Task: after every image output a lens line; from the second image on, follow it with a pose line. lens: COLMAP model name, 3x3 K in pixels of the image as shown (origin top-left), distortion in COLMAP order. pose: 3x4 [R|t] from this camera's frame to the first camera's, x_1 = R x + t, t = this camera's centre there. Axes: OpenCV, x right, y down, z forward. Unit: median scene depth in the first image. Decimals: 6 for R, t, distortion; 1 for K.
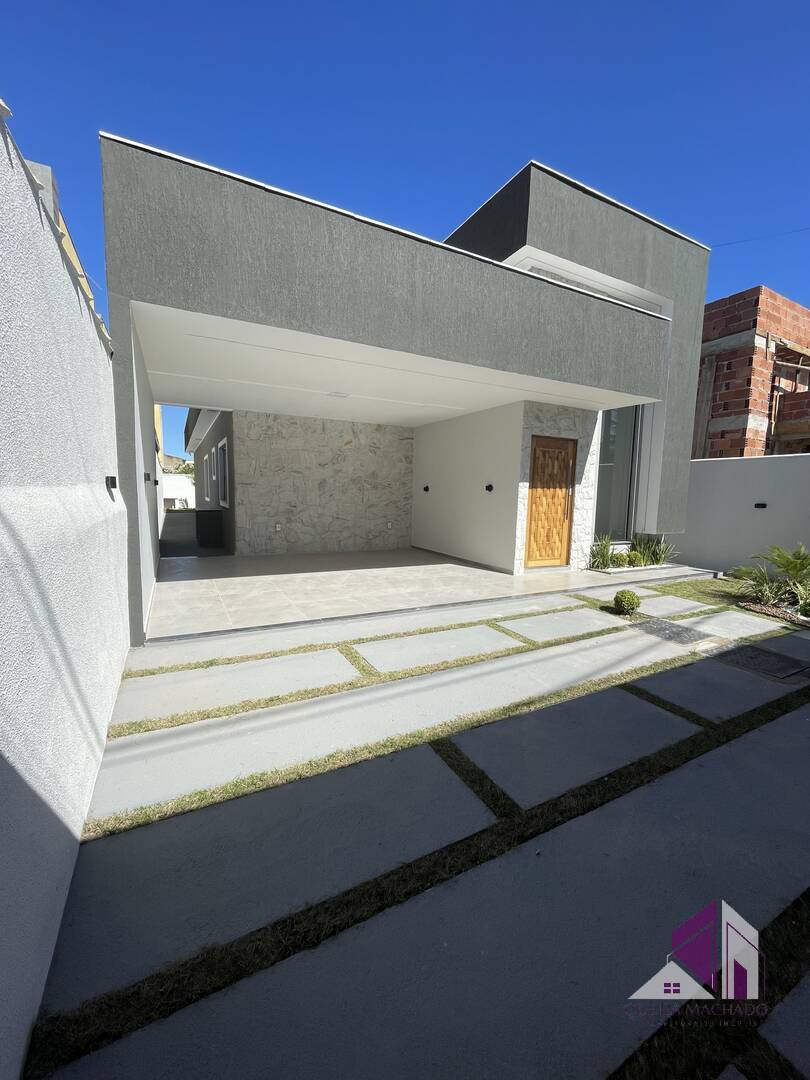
lens RADIAL K [[433.7, 0, 405.0], [0, 433.7, 540.0], [0, 0, 1]] dist [-0.001210, -0.000103]
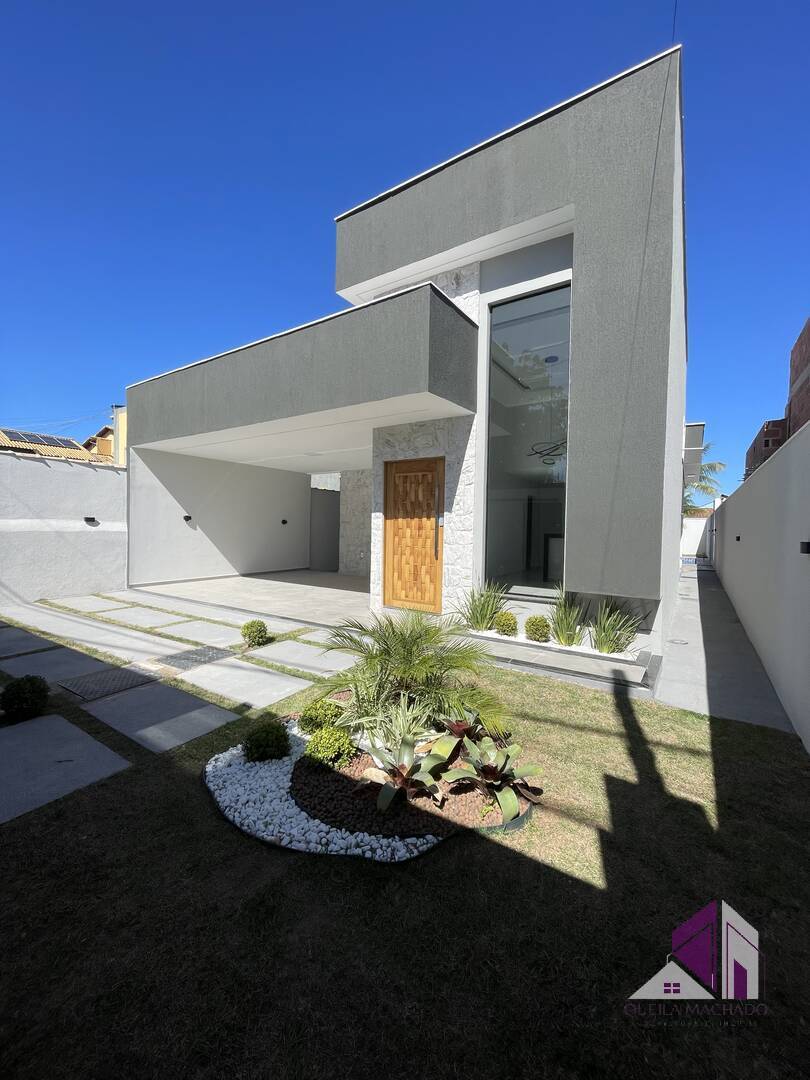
lens RADIAL K [[436.3, 0, 406.7], [0, 436.3, 540.9], [0, 0, 1]] dist [-0.001657, -0.000135]
pose [[0.478999, 0.013600, -0.877710, 1.106103], [-0.100917, 0.994104, -0.039671, -0.039836], [0.871996, 0.107578, 0.477547, 0.593848]]
